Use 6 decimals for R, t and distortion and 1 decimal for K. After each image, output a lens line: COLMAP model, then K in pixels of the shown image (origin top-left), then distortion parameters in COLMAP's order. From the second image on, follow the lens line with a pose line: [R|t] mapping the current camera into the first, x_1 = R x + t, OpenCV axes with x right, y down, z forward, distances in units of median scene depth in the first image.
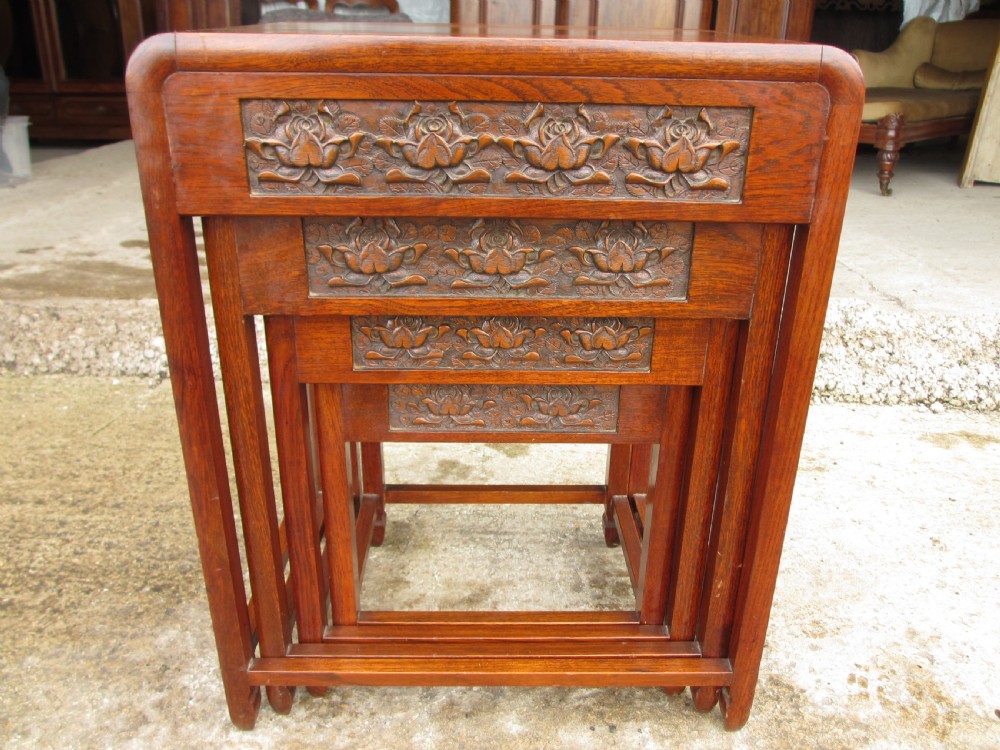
lens RADIAL K [[828.5, 0, 500.0], [0, 828.5, 375.0], [0, 0, 1]] dist [-0.039127, 0.004786]
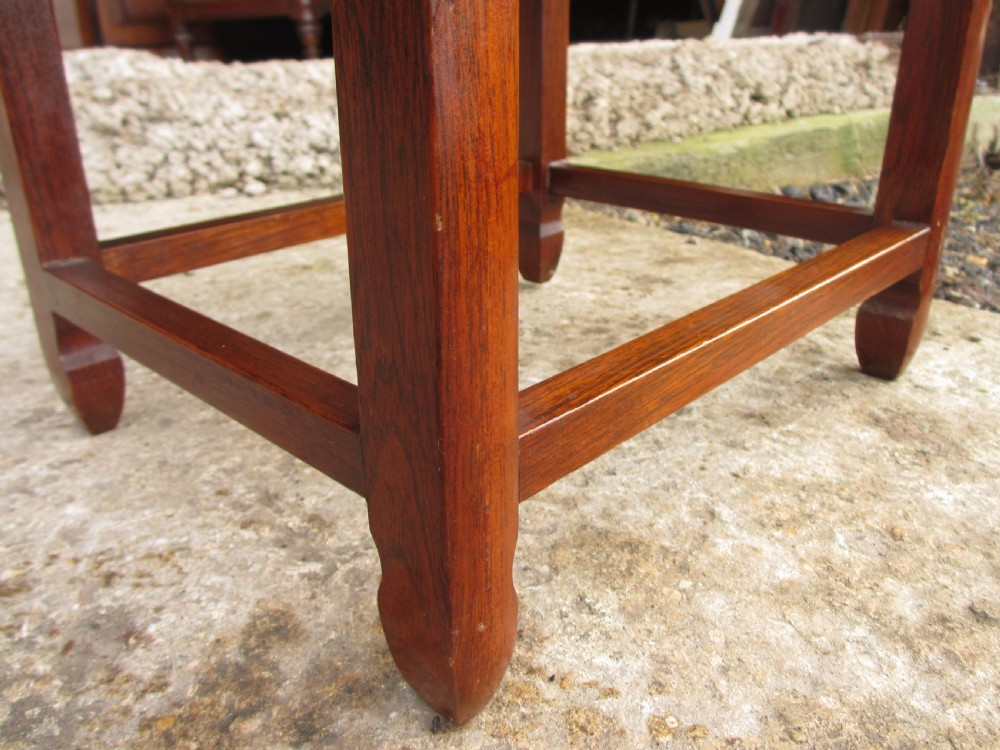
lens RADIAL K [[828.5, 0, 500.0], [0, 828.5, 375.0], [0, 0, 1]] dist [-0.039127, 0.004786]
pose [[0.854458, -0.231184, 0.465247, 0.528906], [0.226544, 0.971709, 0.066784, 0.249699], [-0.467524, 0.048335, 0.882658, 0.537161]]
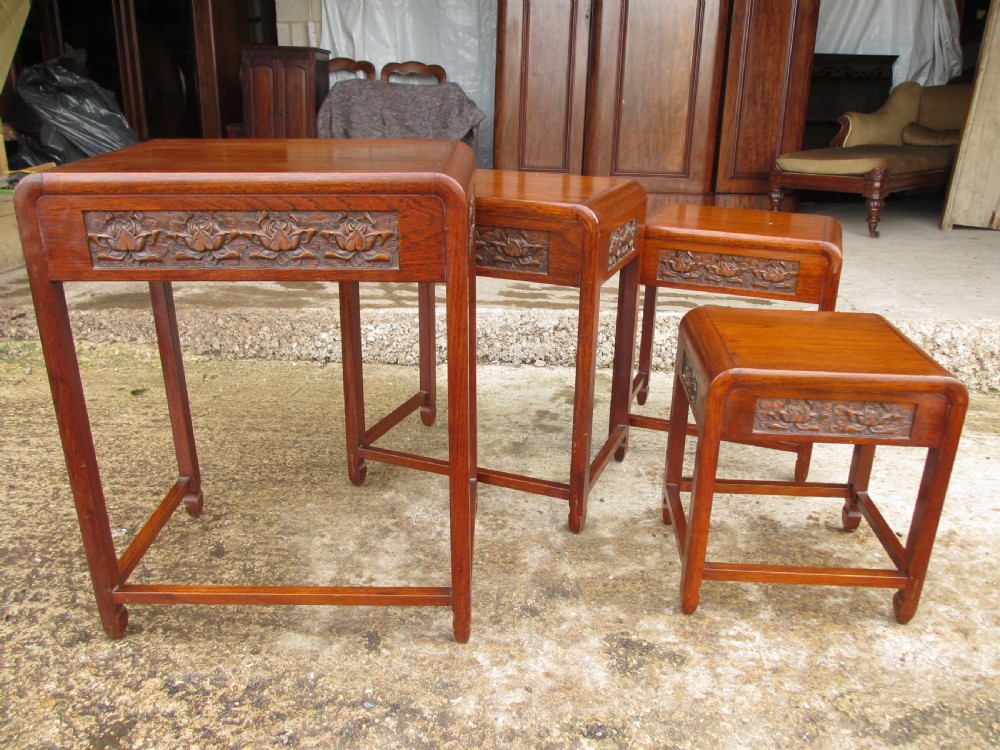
lens RADIAL K [[828.5, 0, 500.0], [0, 828.5, 375.0], [0, 0, 1]] dist [-0.039127, 0.004786]
pose [[0.999838, 0.002442, -0.017838, -0.132484], [-0.003438, 0.998425, -0.055998, 0.146758], [0.017673, 0.056050, 0.998272, -0.549707]]
